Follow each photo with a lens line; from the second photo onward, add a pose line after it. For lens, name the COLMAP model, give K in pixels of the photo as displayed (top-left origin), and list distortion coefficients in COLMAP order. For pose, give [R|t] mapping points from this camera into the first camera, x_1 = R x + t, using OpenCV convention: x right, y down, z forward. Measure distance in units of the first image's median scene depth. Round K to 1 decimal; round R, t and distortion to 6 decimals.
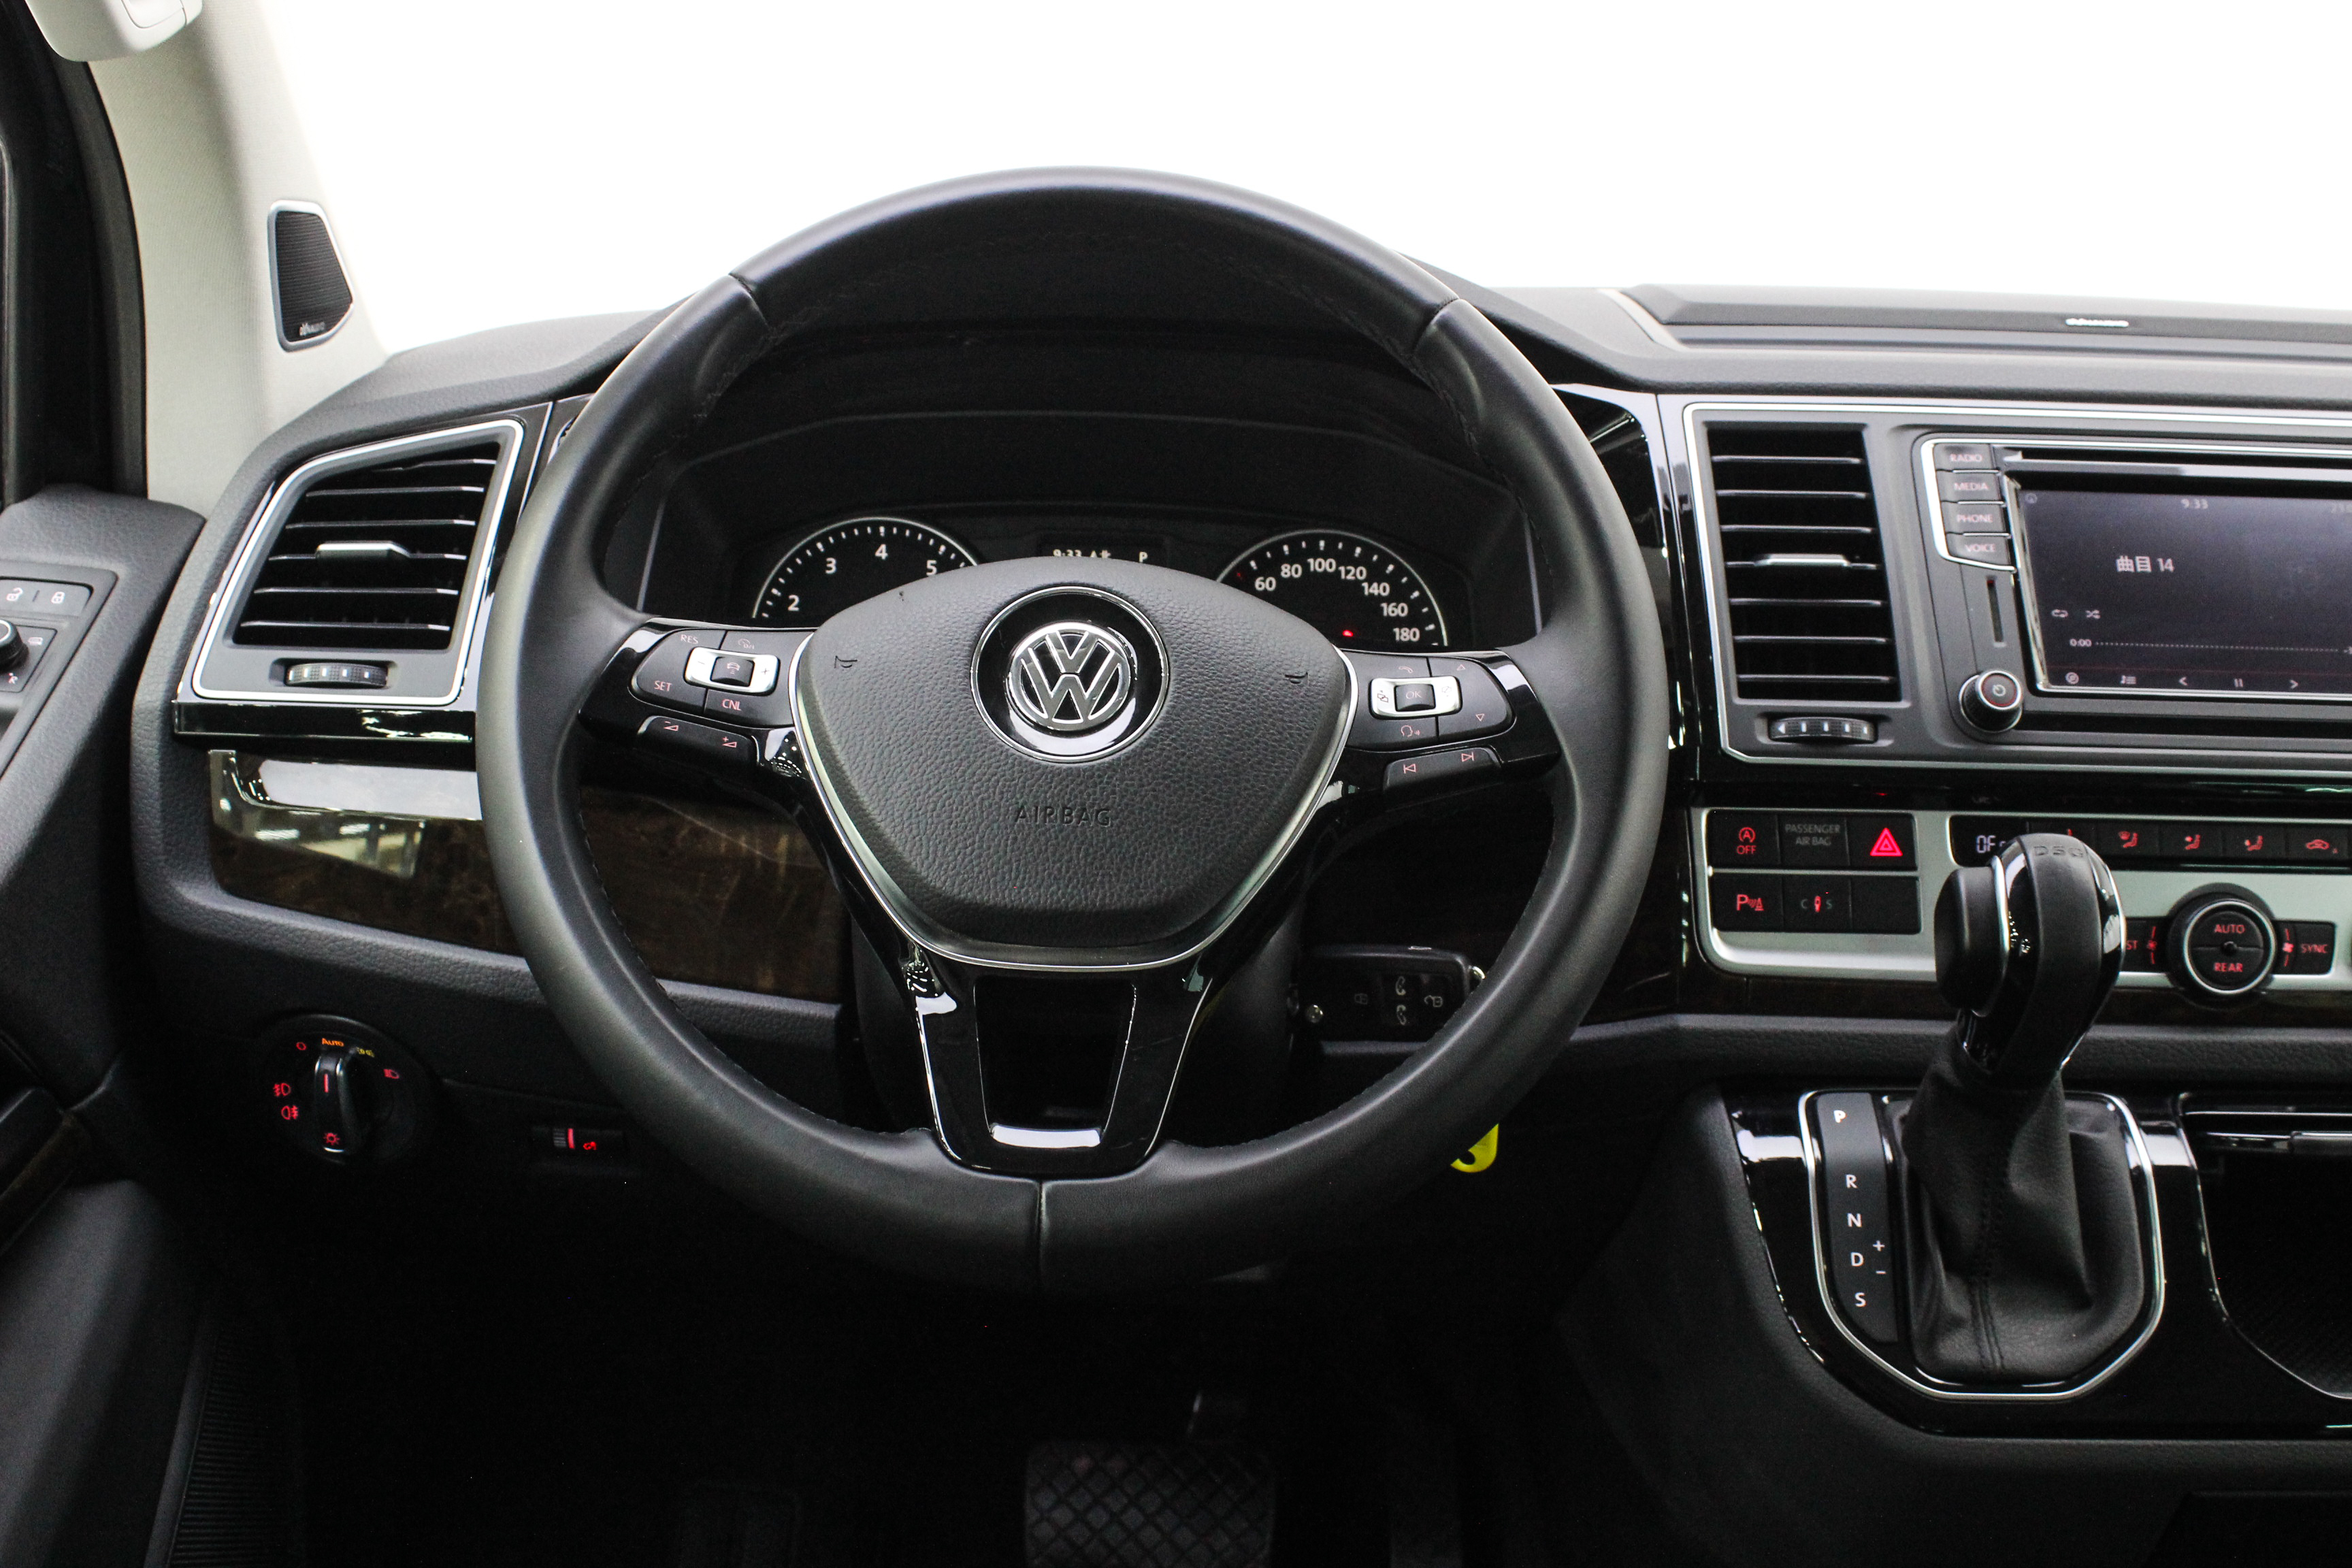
lens RADIAL K [[2454.4, 0, 1182.4], [0, 2454.4, 792.2], [0, 0, 1]] dist [-0.090532, 0.000000]
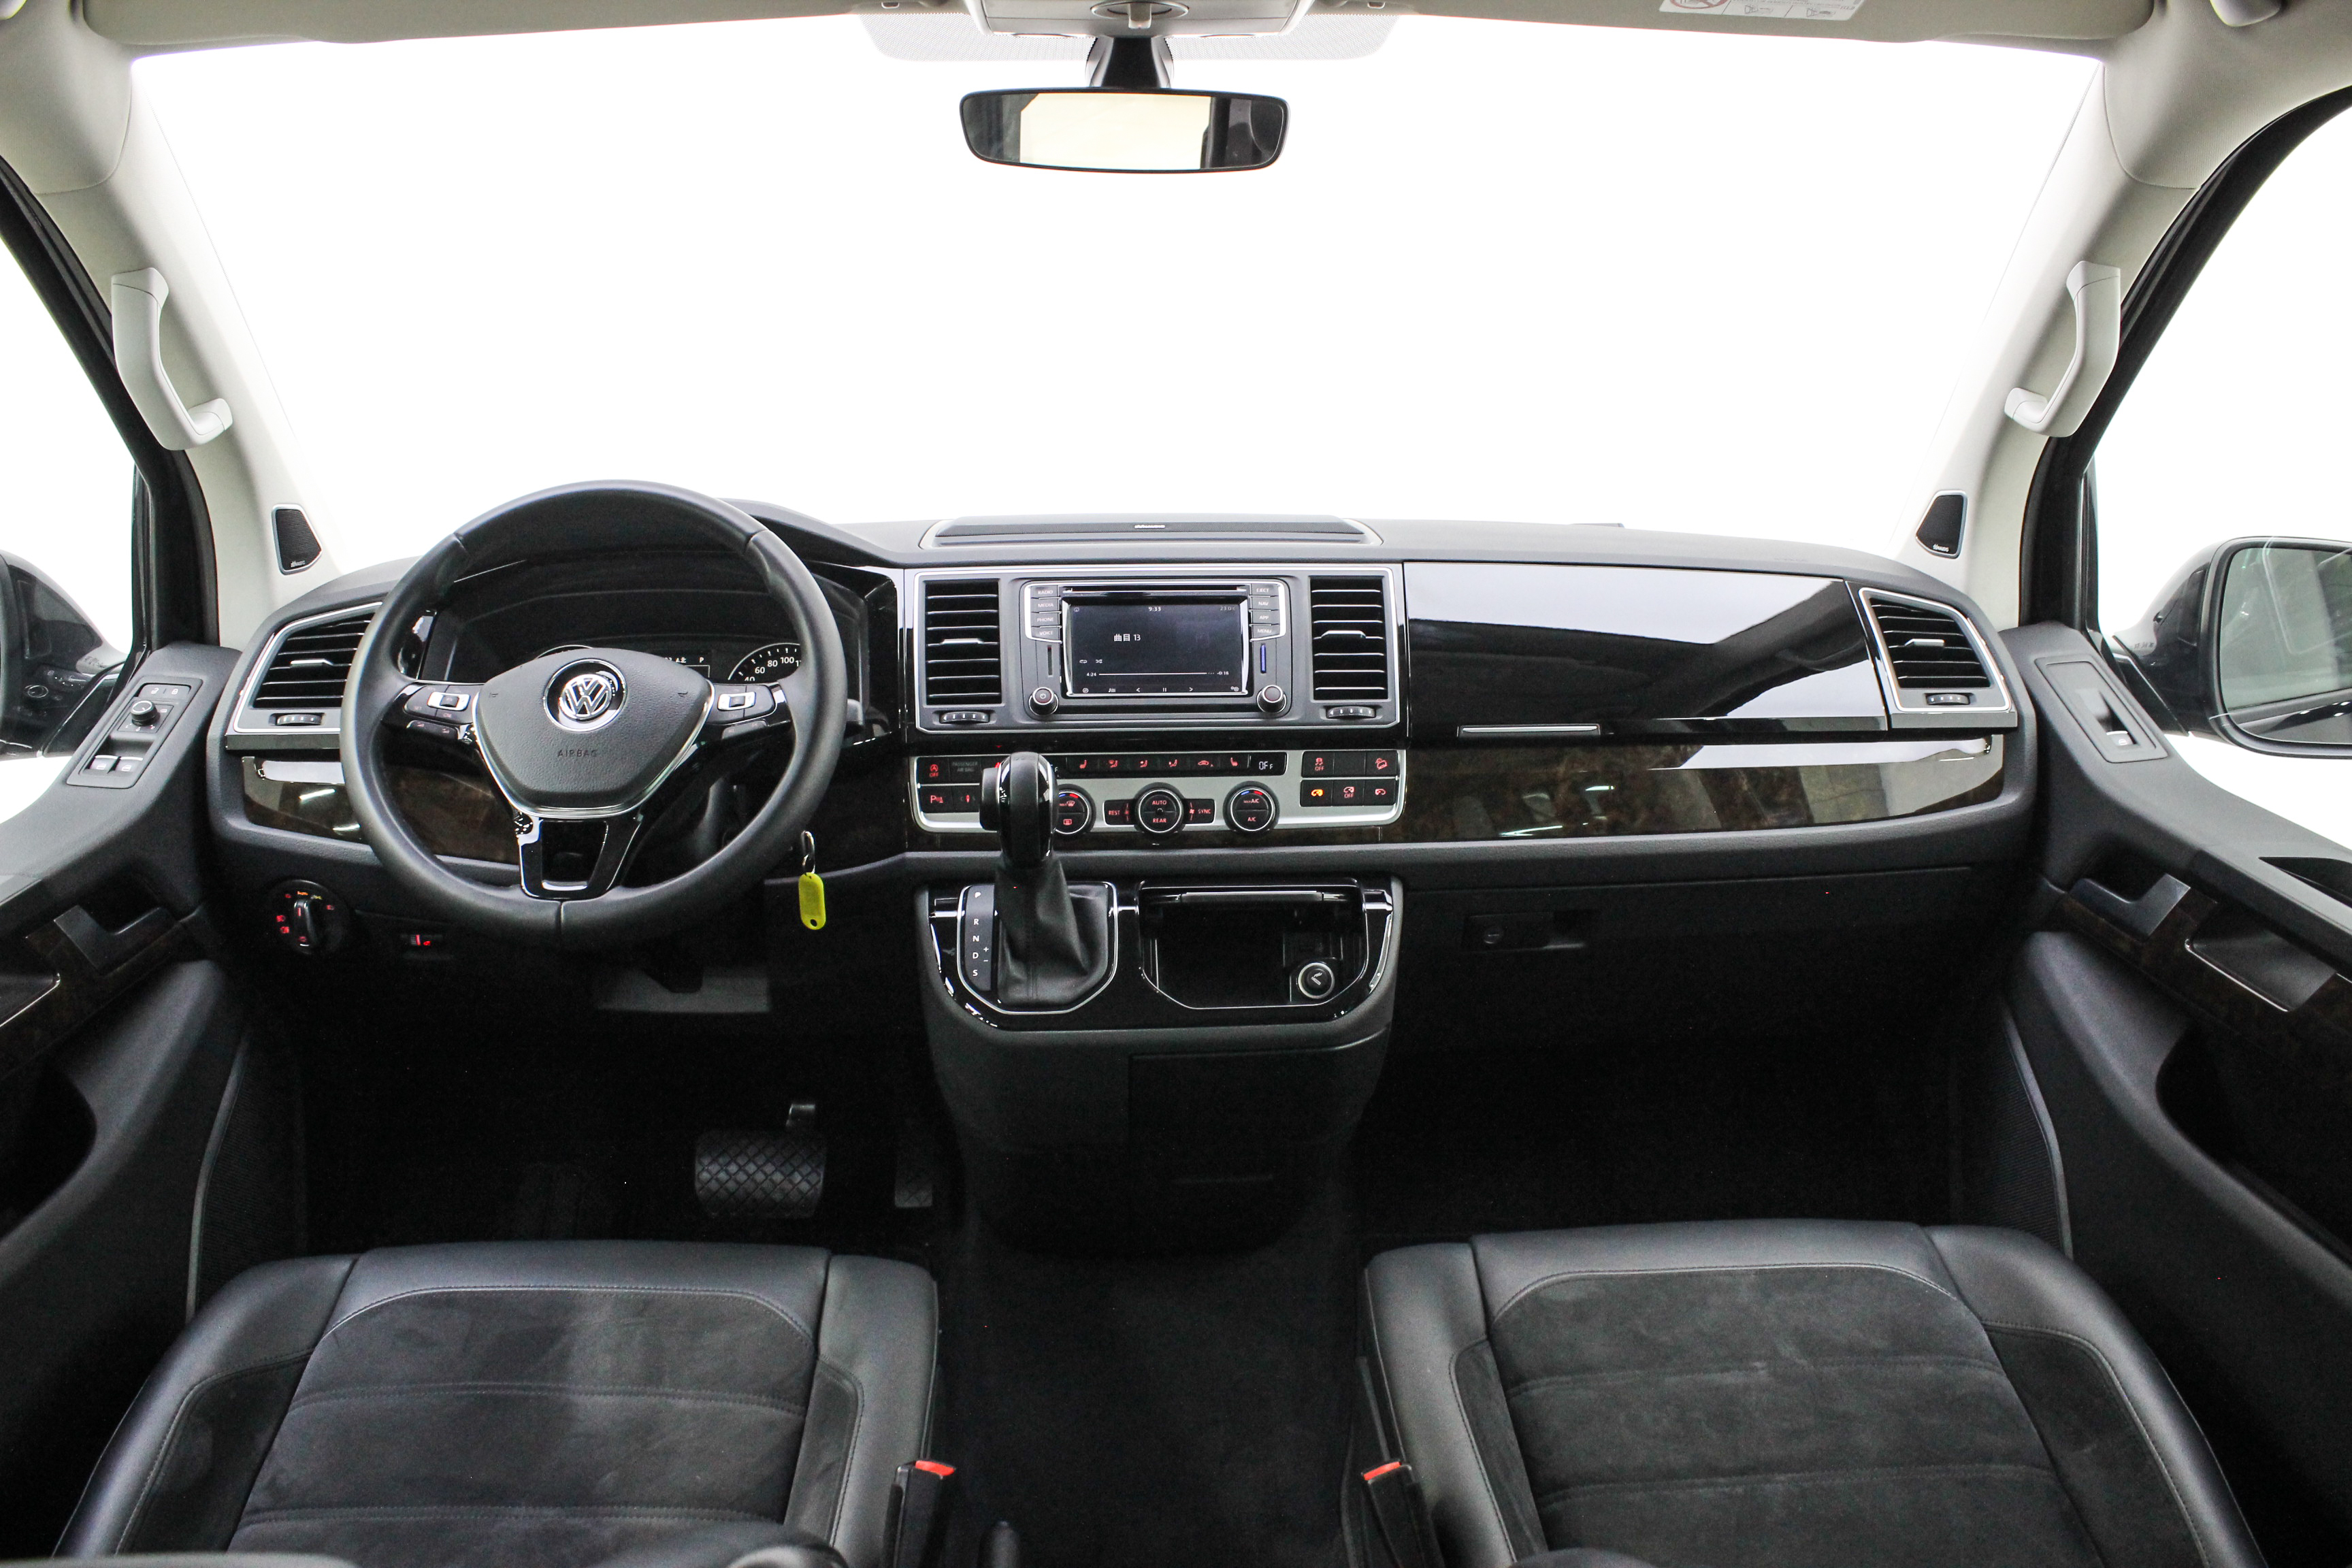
lens RADIAL K [[1921.4, 0, 1171.3], [0, 1921.4, 795.2], [0, 0, 1]] dist [-0.096843, 0.022719]
pose [[0.999331, -0.035927, 0.006813, 0.426480], [0.036274, 0.997504, -0.060579, 0.151743], [-0.004620, 0.060786, 0.998140, -0.699402]]
